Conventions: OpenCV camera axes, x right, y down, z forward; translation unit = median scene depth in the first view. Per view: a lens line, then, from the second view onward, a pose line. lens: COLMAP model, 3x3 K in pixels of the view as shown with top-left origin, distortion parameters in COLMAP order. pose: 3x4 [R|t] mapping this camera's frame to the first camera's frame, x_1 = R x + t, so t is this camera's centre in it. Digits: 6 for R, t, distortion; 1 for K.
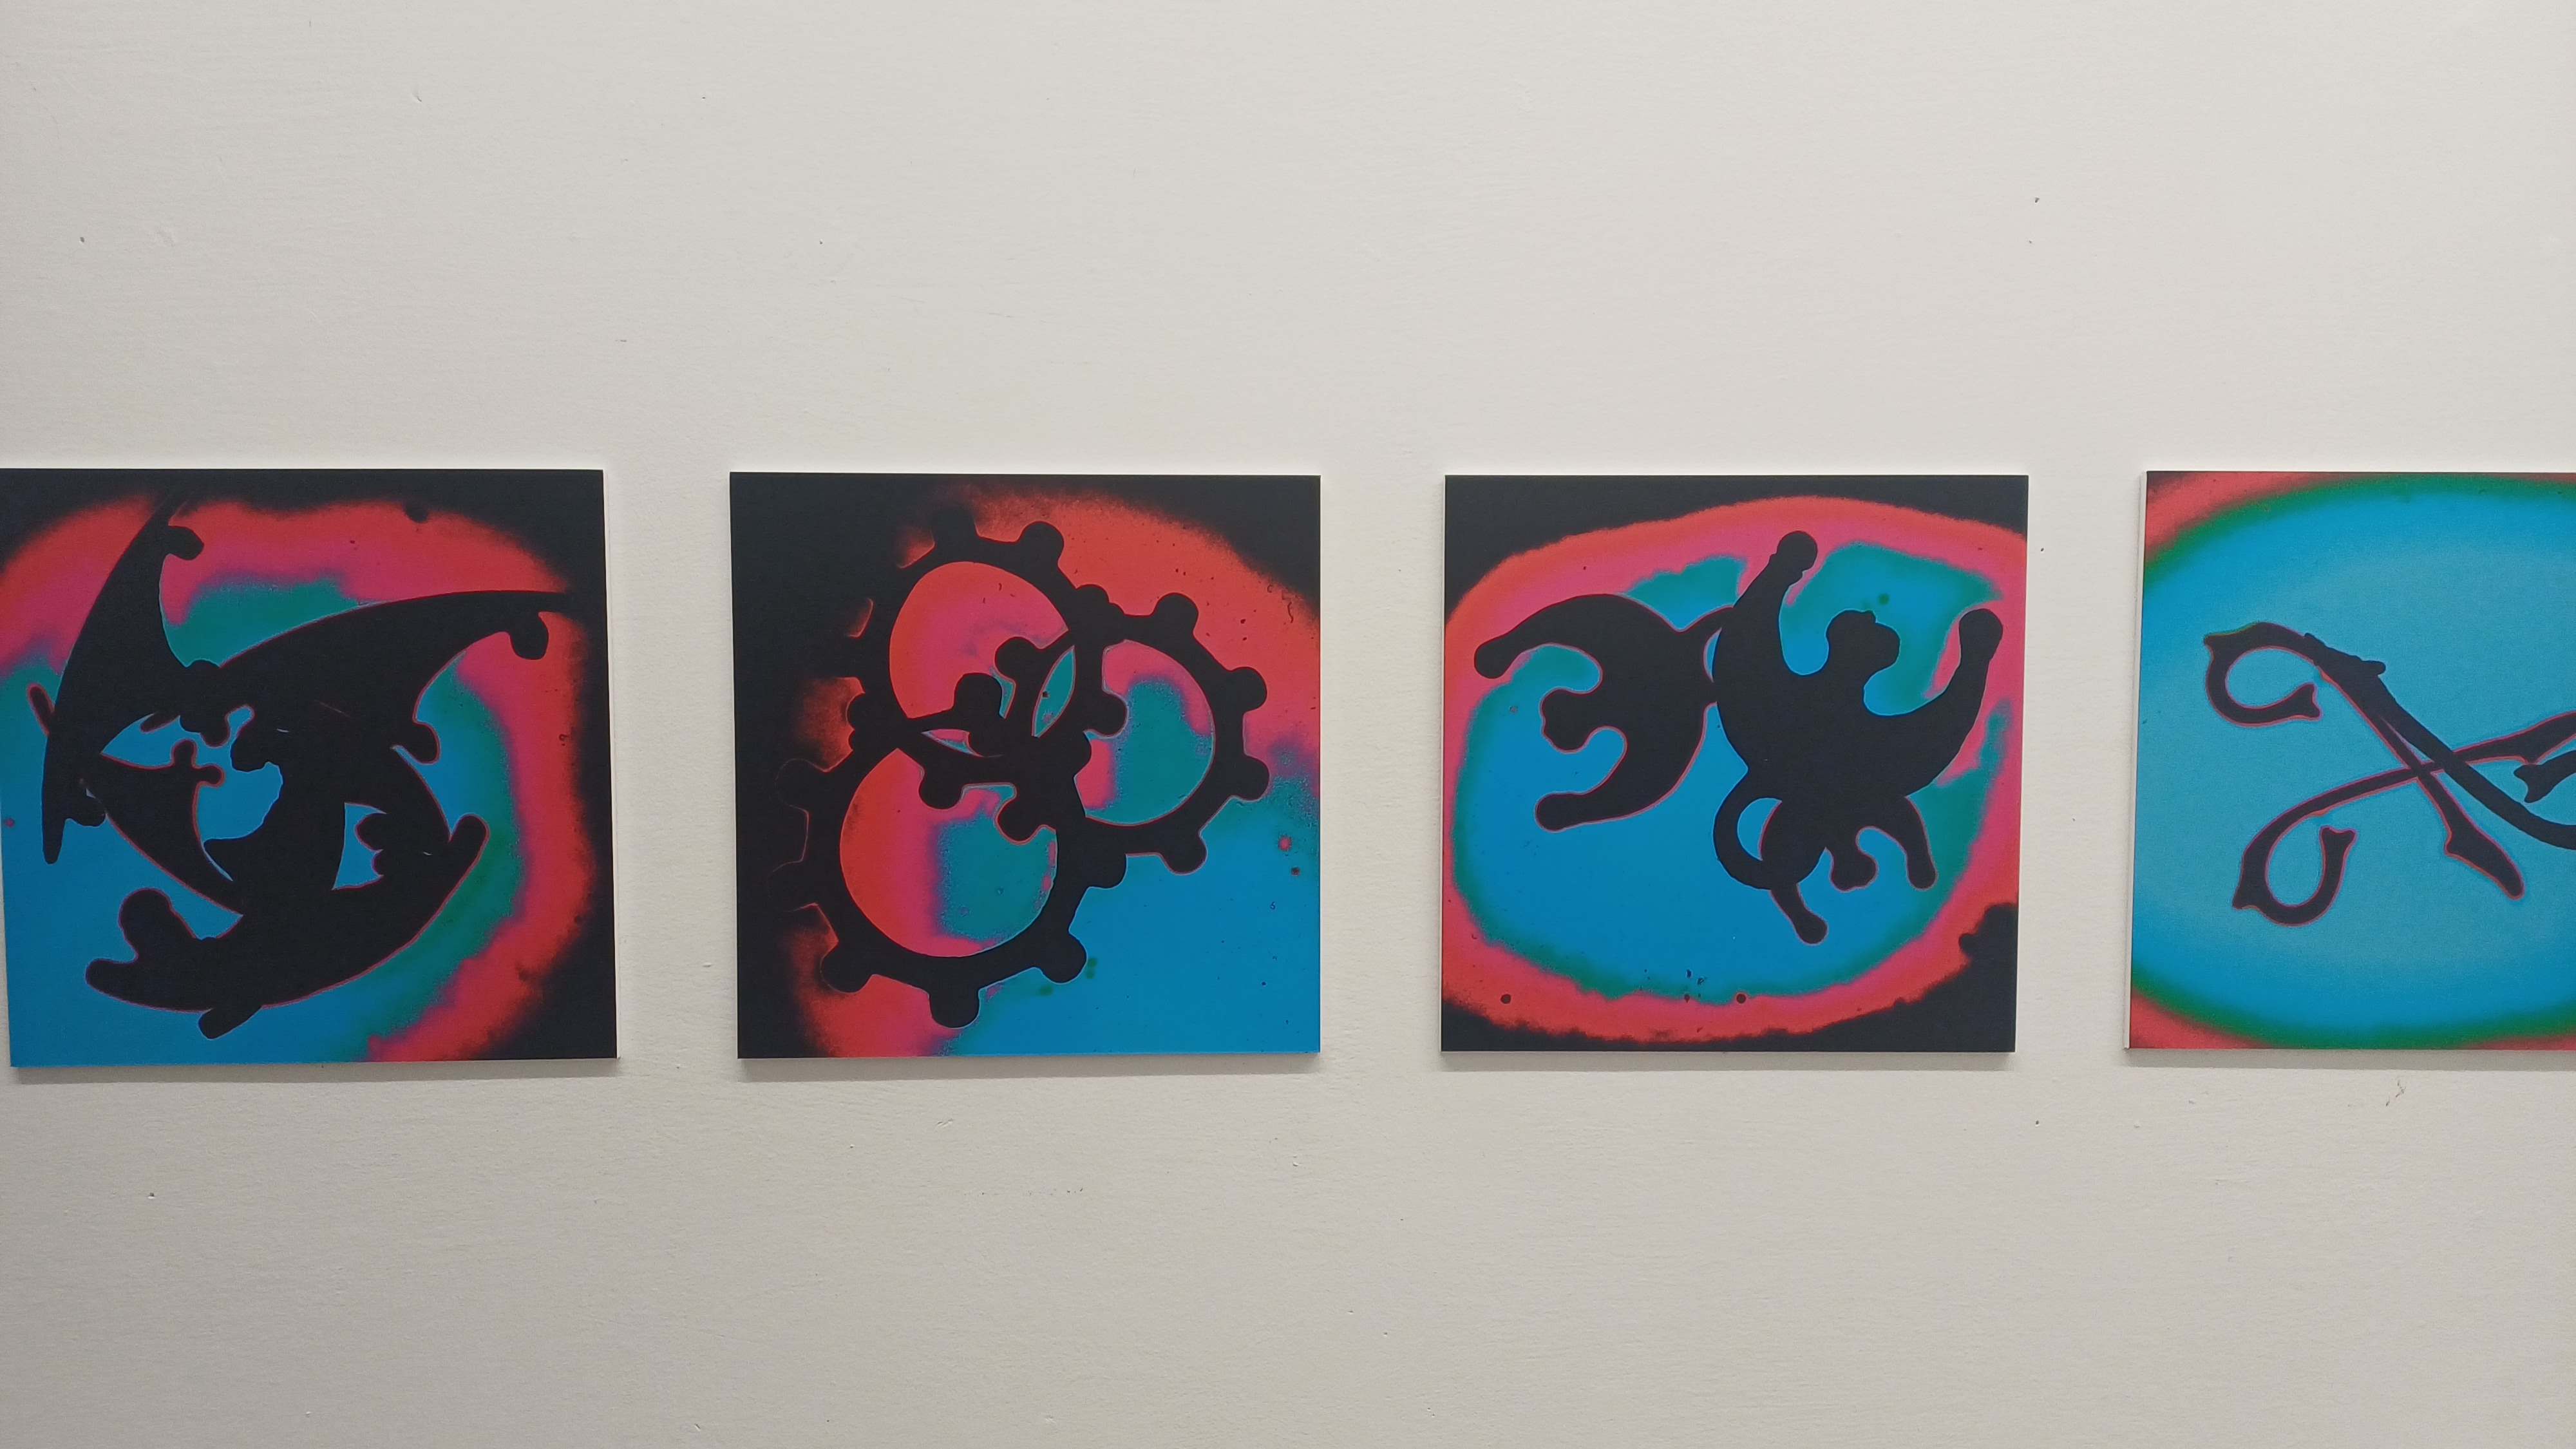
lens RADIAL K [[1857.4, 0, 1313.4], [0, 1857.4, 724.5], [0, 0, 1]] dist [0.081910, -0.068878]
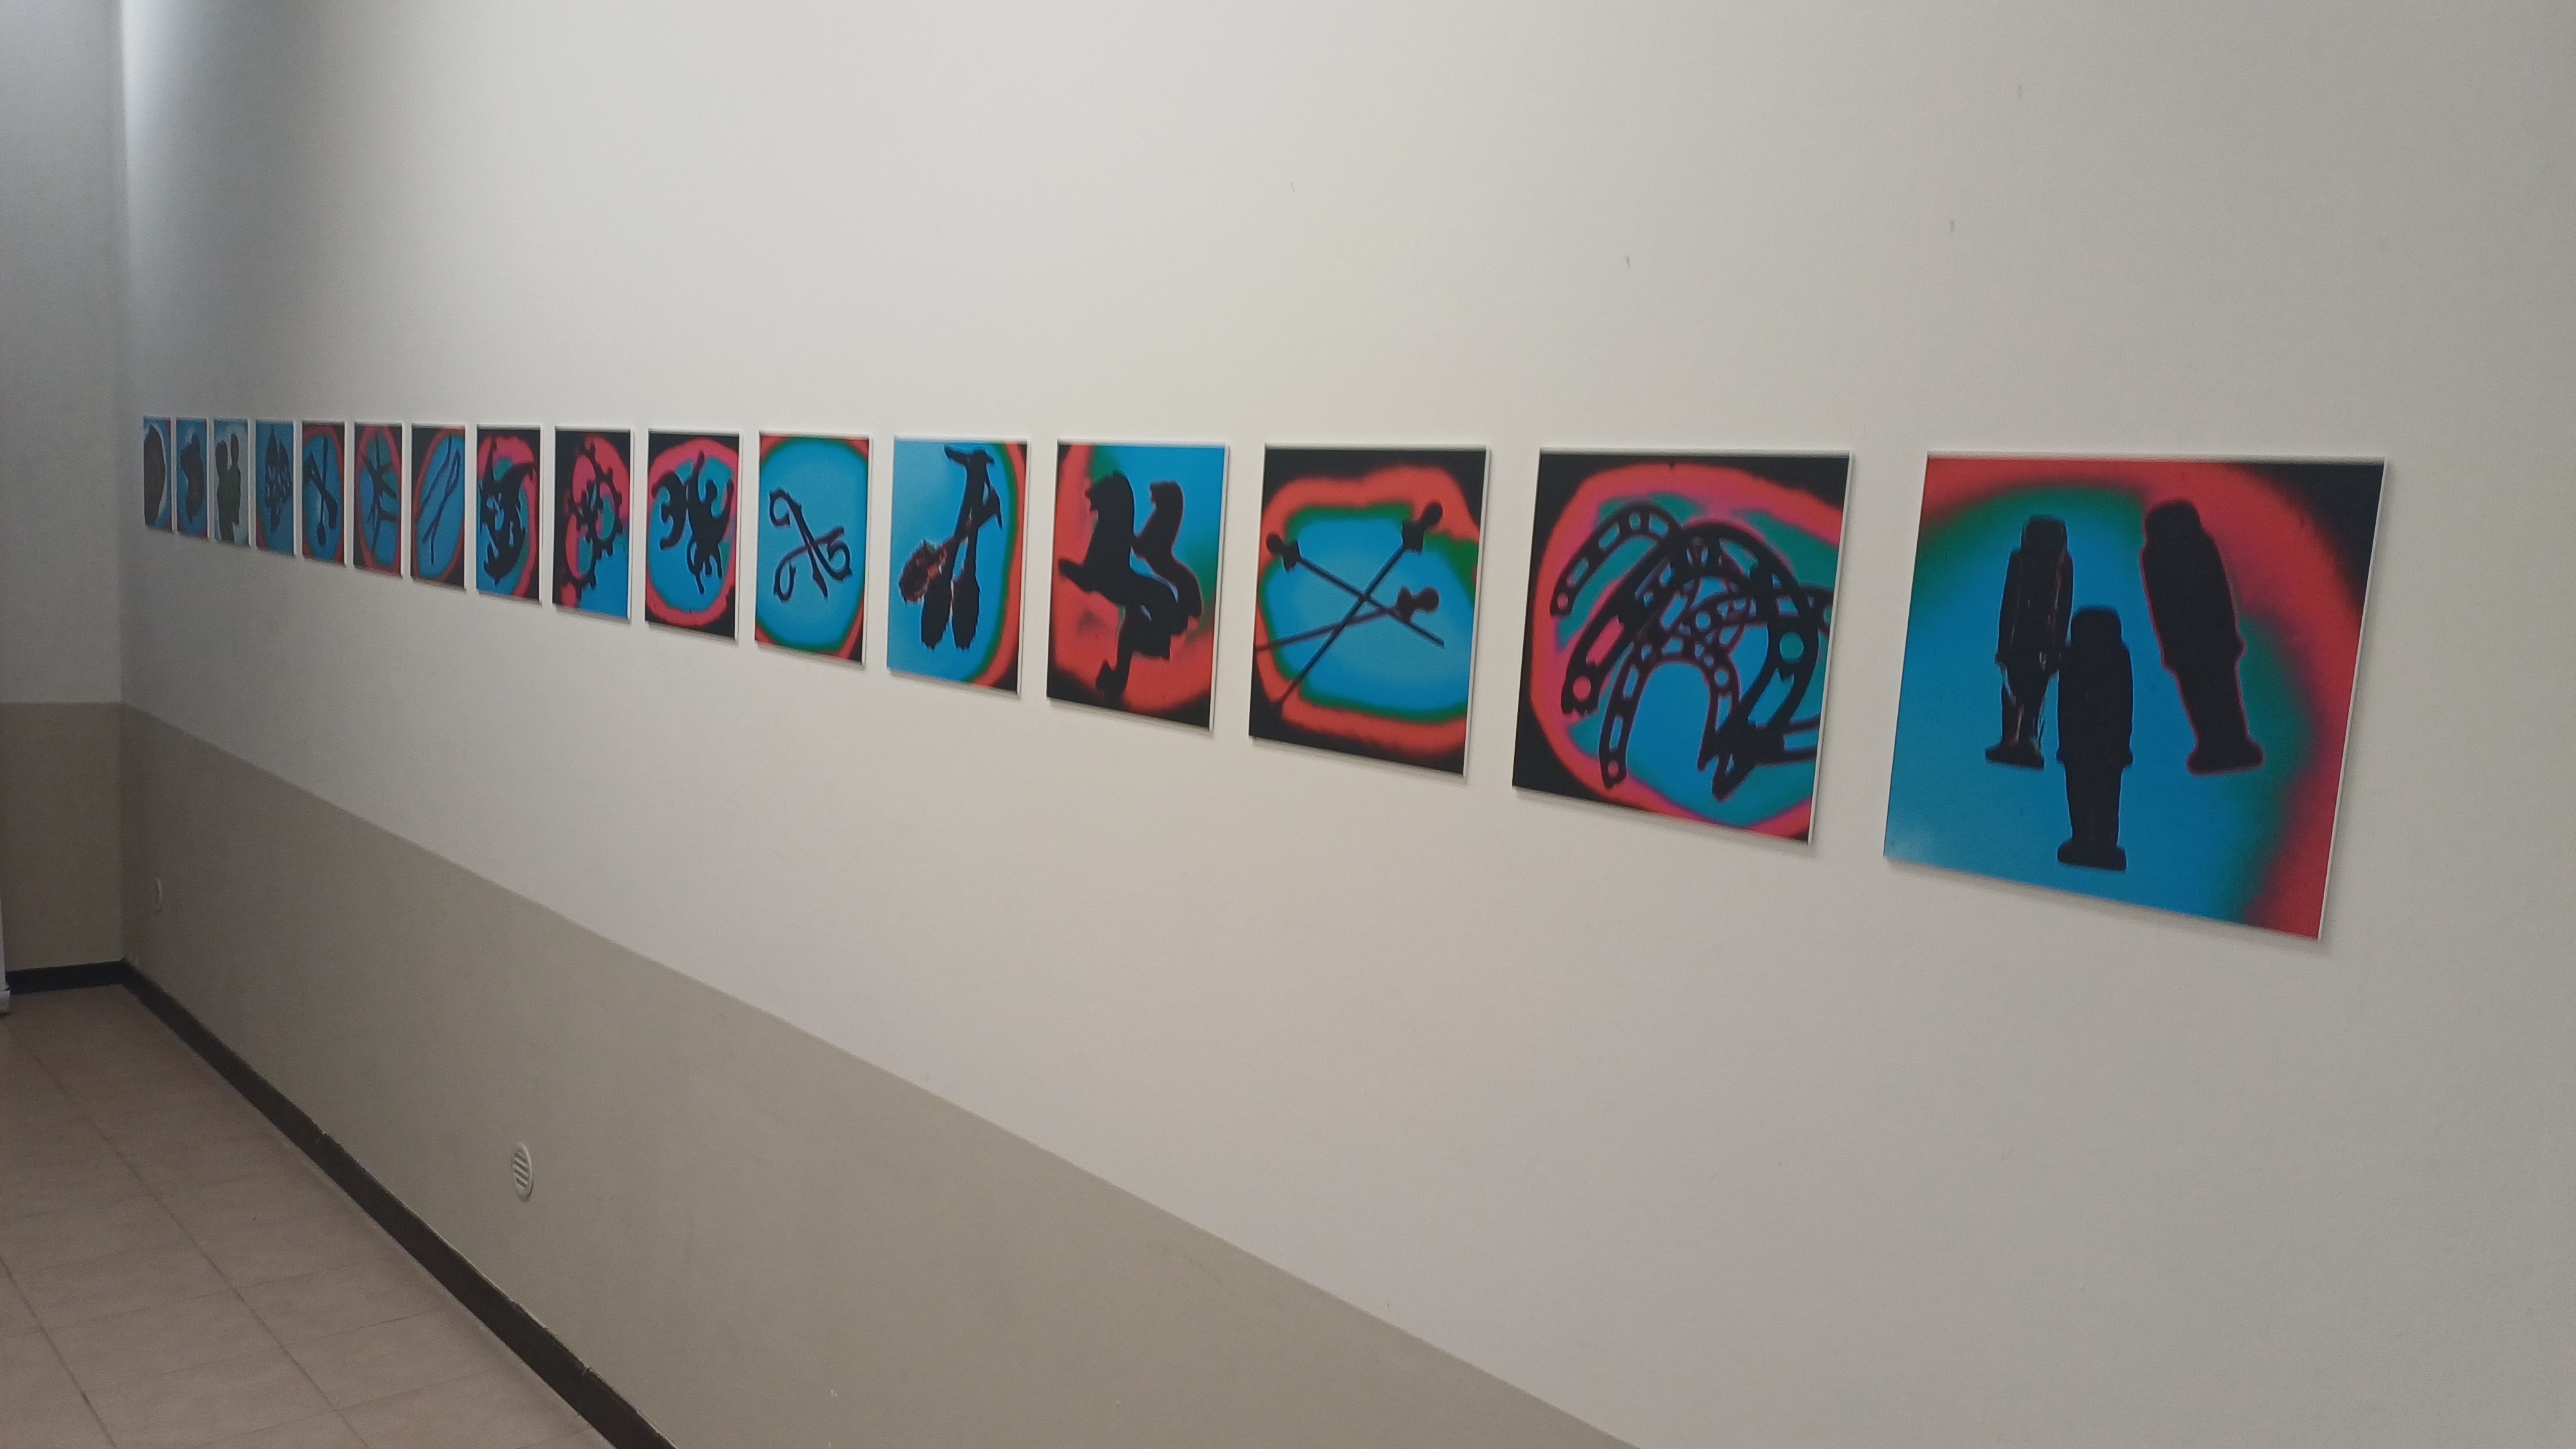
lens RADIAL K [[1857.4, 0, 1285.0], [0, 1857.4, 726.2], [0, 0, 1]] dist [0.081910, -0.068878]
pose [[0.661476, 0.123855, -0.739668, 3.035909], [-0.118034, 0.991170, 0.060413, 0.036930], [0.740620, 0.047344, 0.670254, -0.261897]]
